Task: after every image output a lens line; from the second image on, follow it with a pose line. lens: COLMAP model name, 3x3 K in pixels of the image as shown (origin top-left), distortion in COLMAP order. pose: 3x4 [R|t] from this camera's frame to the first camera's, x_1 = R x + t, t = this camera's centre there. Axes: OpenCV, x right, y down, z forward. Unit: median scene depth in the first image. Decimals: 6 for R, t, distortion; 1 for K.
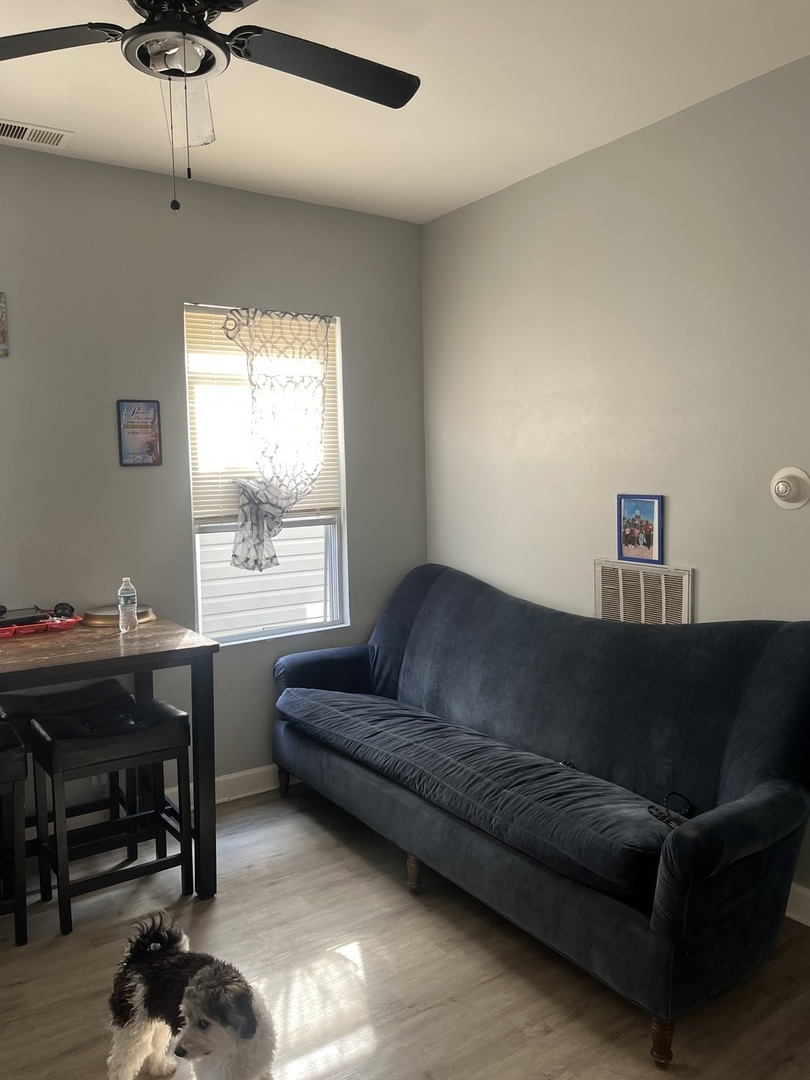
lens RADIAL K [[826.7, 0, 406.5], [0, 826.7, 529.0], [0, 0, 1]] dist [0.070579, -0.096702]
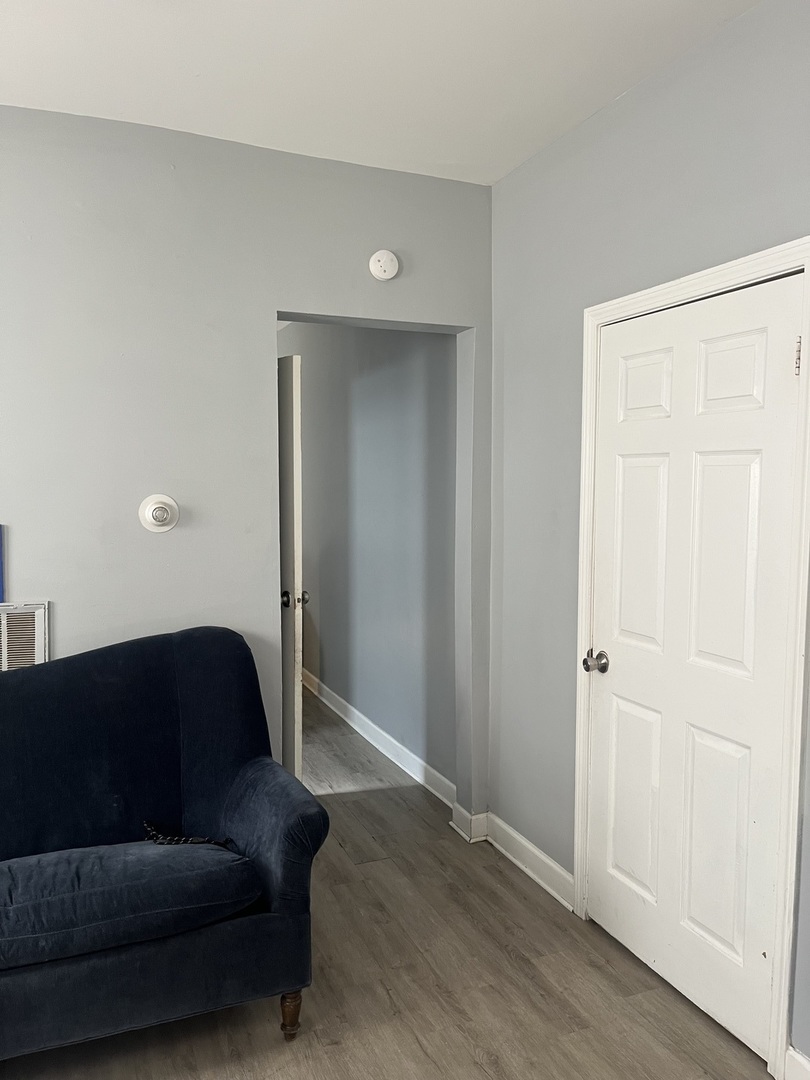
lens RADIAL K [[827.6, 0, 394.3], [0, 827.6, 543.3], [0, 0, 1]] dist [0.072802, -0.101272]
pose [[0.204361, -0.055545, 0.977318, -0.495311], [0.068888, 0.996730, 0.042244, -0.030621], [-0.976469, 0.058693, 0.207520, 0.416850]]
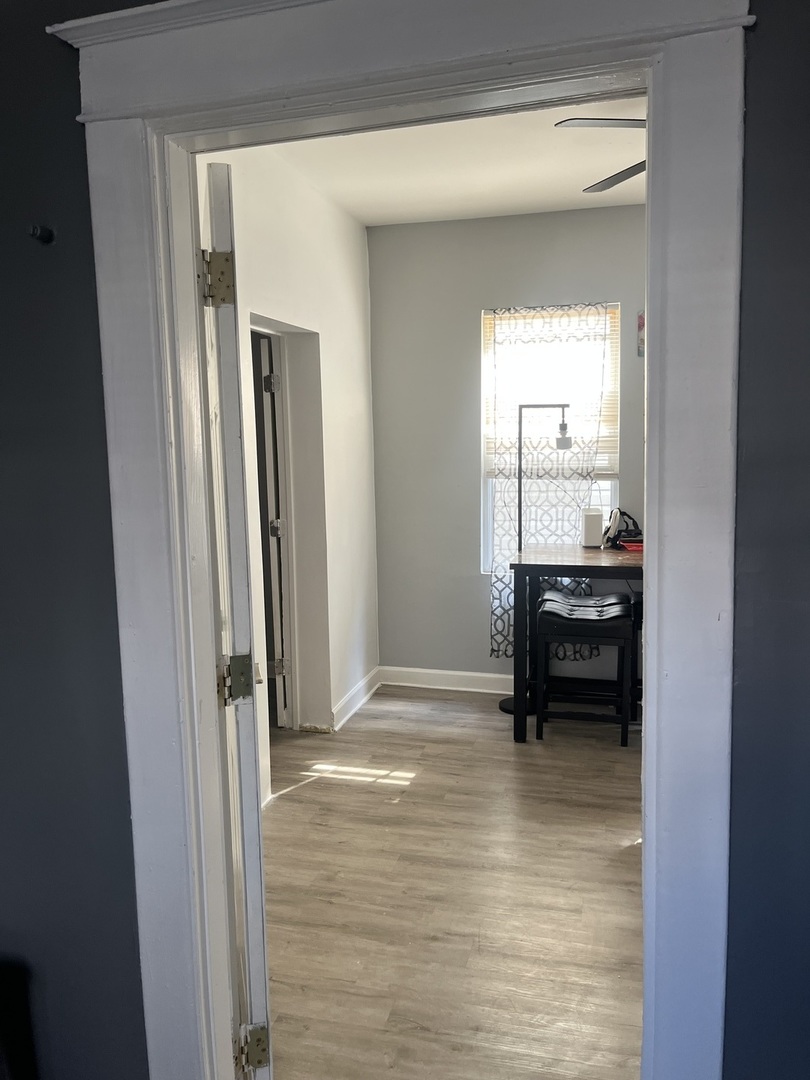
lens RADIAL K [[827.6, 0, 394.3], [0, 827.6, 543.3], [0, 0, 1]] dist [0.072802, -0.101272]
pose [[0.651839, 0.092072, -0.752747, 0.295487], [-0.046074, 0.995577, 0.081876, 0.014960], [0.756956, -0.018688, 0.653198, -0.241797]]
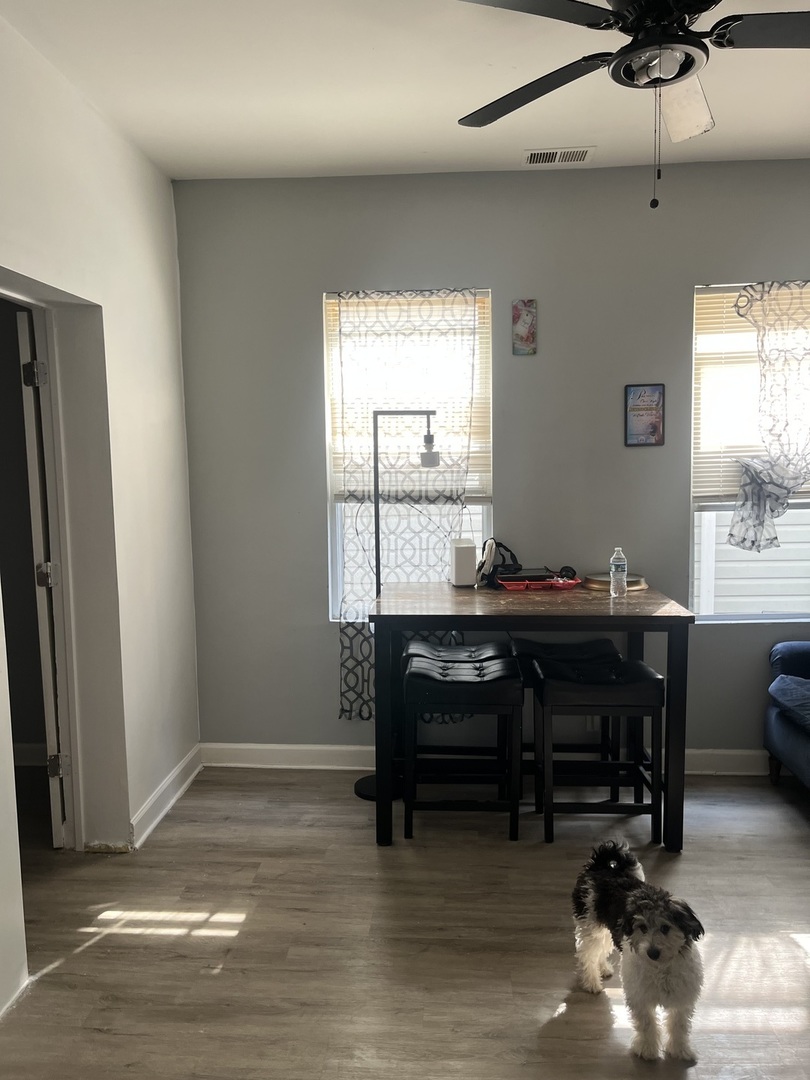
lens RADIAL K [[827.6, 0, 394.3], [0, 827.6, 543.3], [0, 0, 1]] dist [0.072802, -0.101272]
pose [[0.786814, 0.062991, -0.613968, 0.094678], [-0.040273, 0.997898, 0.050769, 0.007709], [0.615875, -0.015219, 0.787697, -0.046075]]
